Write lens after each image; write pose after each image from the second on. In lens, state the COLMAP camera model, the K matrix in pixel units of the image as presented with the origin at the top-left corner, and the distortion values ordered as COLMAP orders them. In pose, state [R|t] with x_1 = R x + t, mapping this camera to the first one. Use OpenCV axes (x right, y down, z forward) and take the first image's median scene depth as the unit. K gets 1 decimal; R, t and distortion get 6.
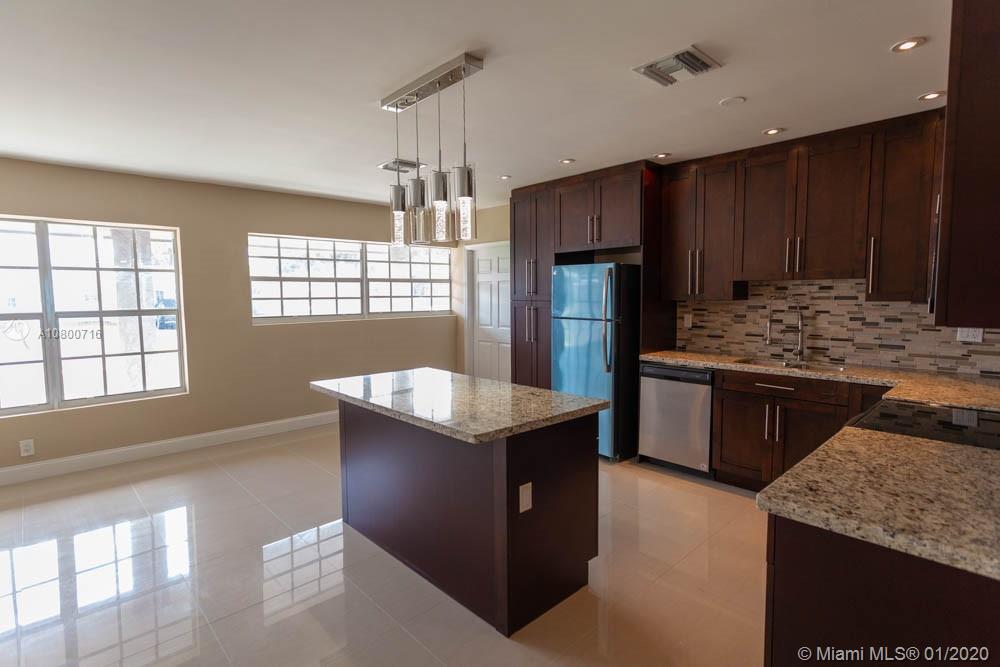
lens RADIAL K [[493.2, 0, 500.0], [0, 493.2, 333.5], [0, 0, 1]] dist [0.000477, 0.000296]
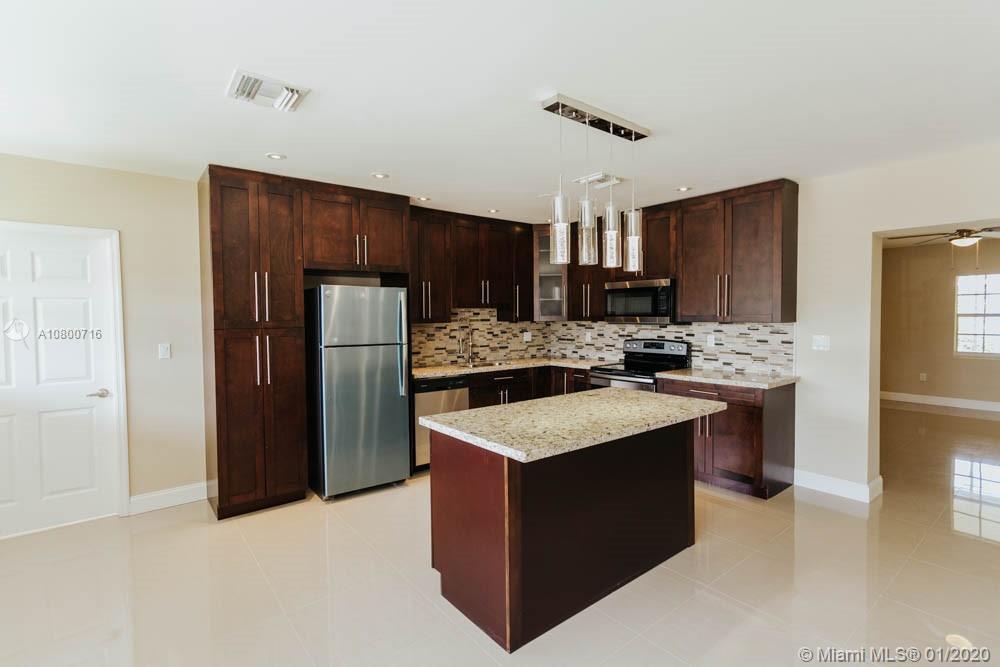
lens RADIAL K [[474.1, 0, 500.0], [0, 474.1, 333.5], [0, 0, 1]] dist [0.001219, 0.000468]
pose [[0.084678, -0.028271, 0.996007, -0.814415], [0.093150, 0.995444, 0.020336, -0.053364], [-0.992045, 0.091056, 0.086926, 0.786123]]
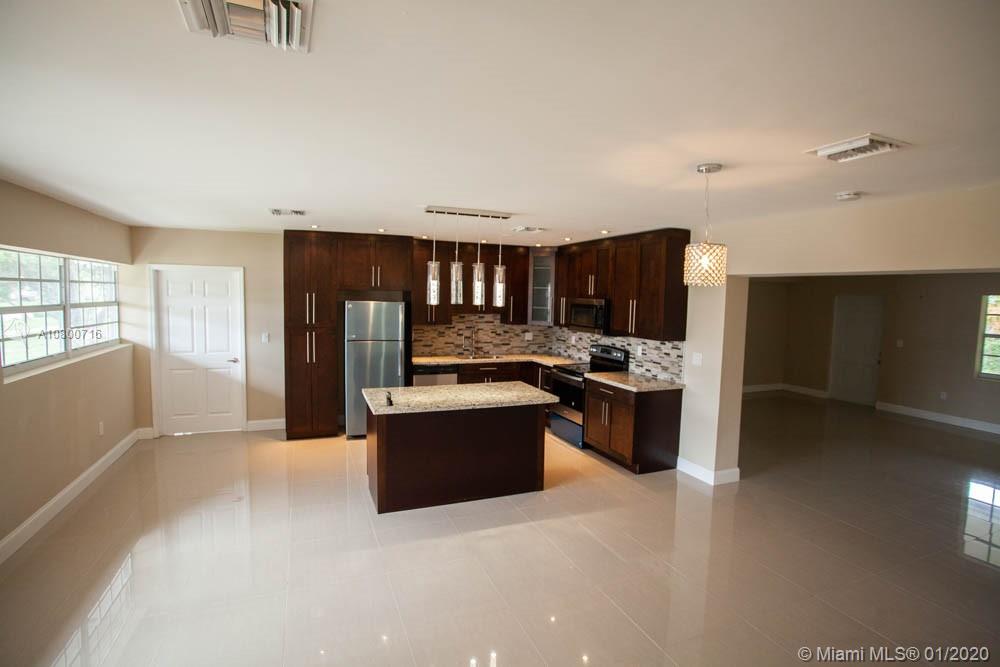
lens RADIAL K [[489.2, 0, 500.0], [0, 489.2, 333.5], [0, 0, 1]] dist [-0.068821, 0.000952]
pose [[0.363402, -0.053435, 0.930099, -1.144943], [0.053433, 0.997906, 0.036454, -0.093490], [-0.930099, 0.036450, 0.365496, 0.201034]]
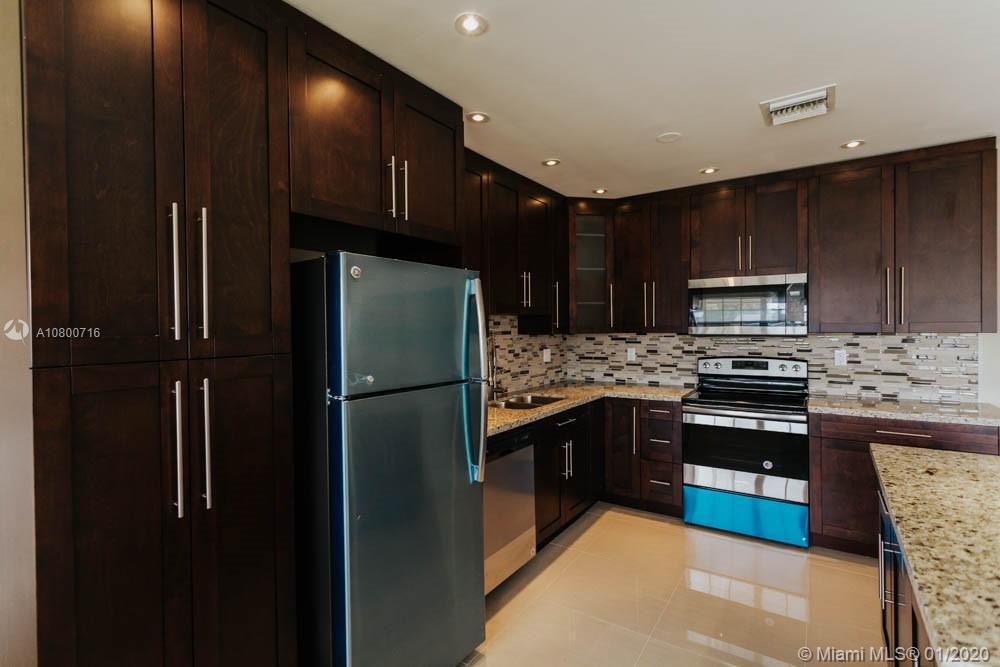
lens RADIAL K [[474.1, 0, 500.0], [0, 474.1, 333.5], [0, 0, 1]] dist [0.001219, 0.000468]
pose [[-0.218585, -0.001265, 0.975817, -0.304002], [0.099488, 0.994759, 0.023575, -0.092803], [-0.970733, 0.102235, -0.217314, 1.189457]]
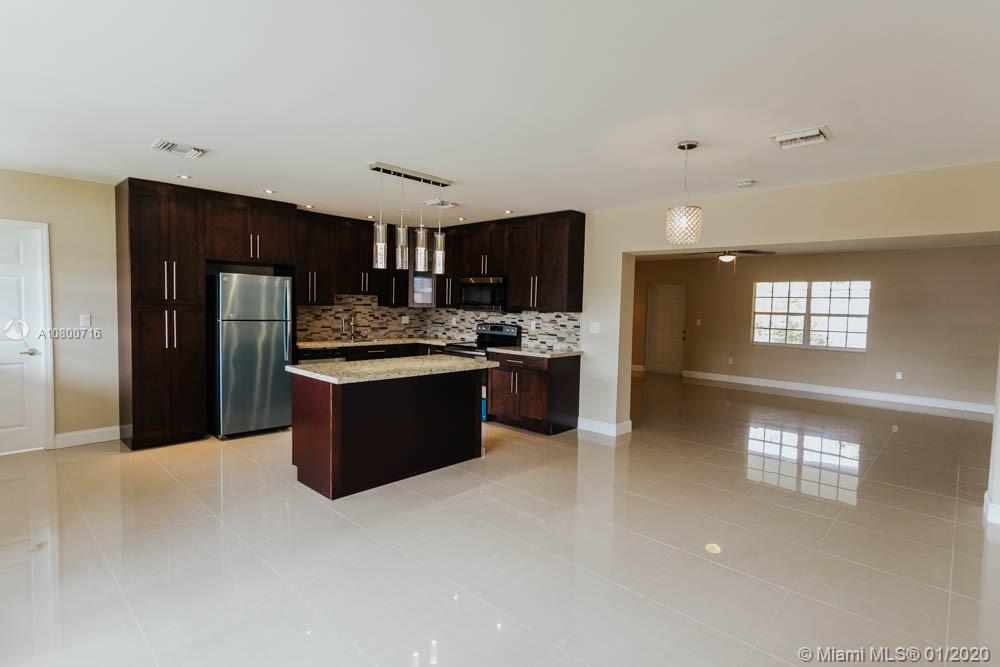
lens RADIAL K [[493.2, 0, 500.0], [0, 493.2, 333.5], [0, 0, 1]] dist [0.000477, 0.000296]
pose [[-0.056124, -0.049833, 0.997179, -1.237833], [0.062976, 0.996588, 0.053348, -0.028668], [-0.996436, 0.065793, -0.052795, 0.560082]]
